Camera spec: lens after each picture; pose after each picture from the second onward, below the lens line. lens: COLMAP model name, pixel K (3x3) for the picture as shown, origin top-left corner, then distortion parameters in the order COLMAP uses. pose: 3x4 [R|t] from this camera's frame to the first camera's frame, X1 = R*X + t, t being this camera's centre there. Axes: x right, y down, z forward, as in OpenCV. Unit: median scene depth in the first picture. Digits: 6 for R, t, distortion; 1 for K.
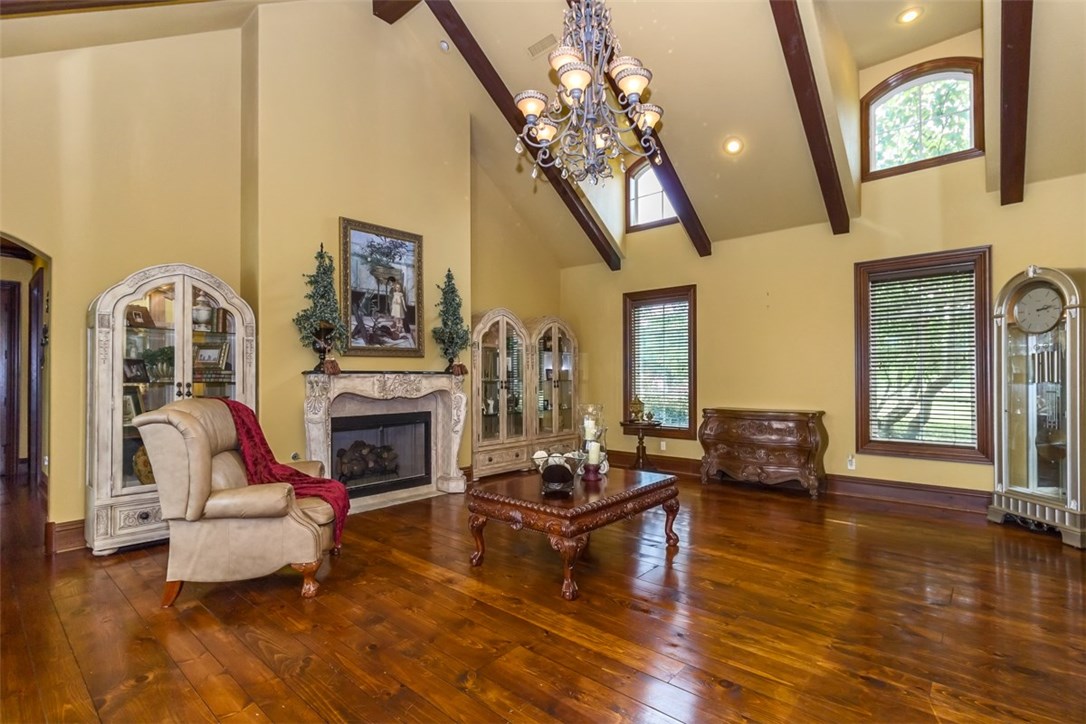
lens RADIAL K [[503.8, 0, 542.4], [0, 503.8, 371.0], [0, 0, 1]] dist [-0.001782, 0.000371]
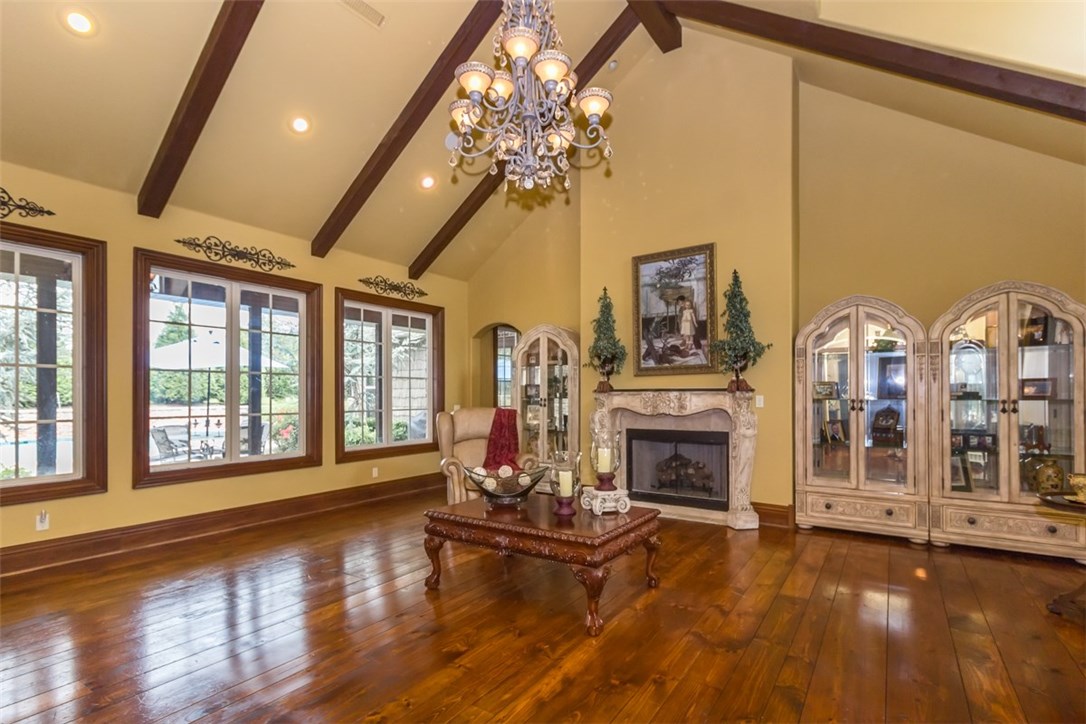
lens RADIAL K [[503.8, 0, 564.9], [0, 503.8, 394.4], [0, 0, 1]] dist [-0.001782, 0.000371]
pose [[0.159849, 0.000268, -0.987141, 0.678154], [0.014668, 0.999889, 0.002646, 0.006098], [0.987032, -0.014903, 0.159827, 0.610936]]
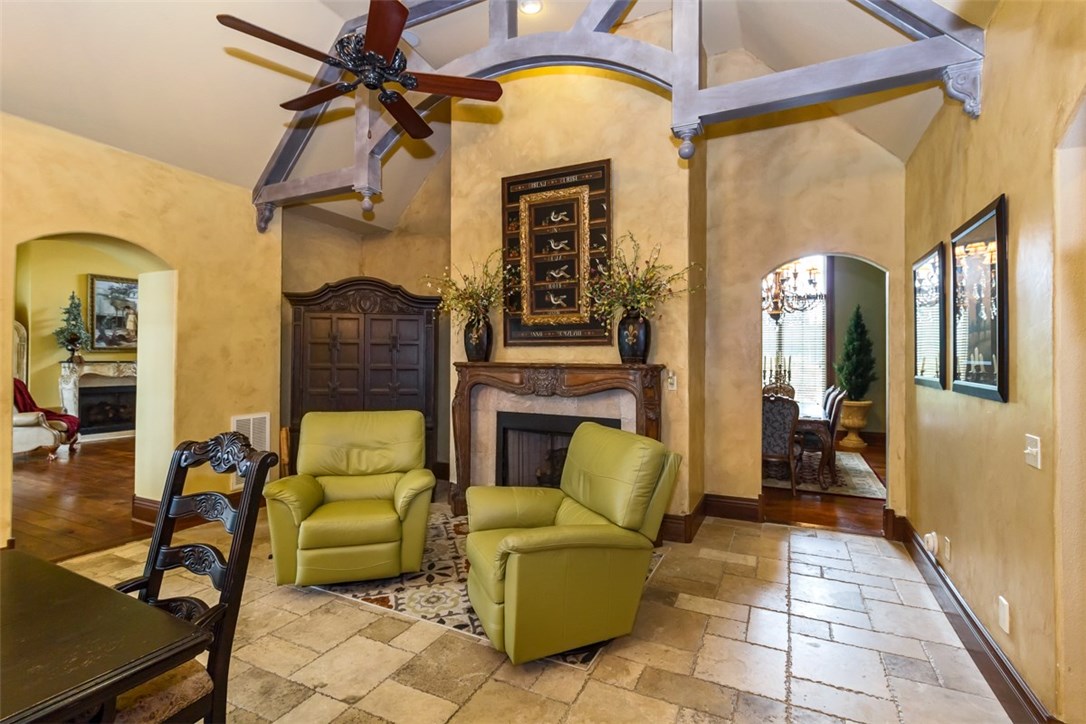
lens RADIAL K [[503.8, 0, 546.0], [0, 503.8, 352.7], [0, 0, 1]] dist [-0.001782, 0.000371]
pose [[0.963083, 0.011718, 0.268951, 0.625196], [-0.011099, 0.999931, -0.003821, -0.037530], [-0.268977, 0.000695, 0.963146, -1.050366]]
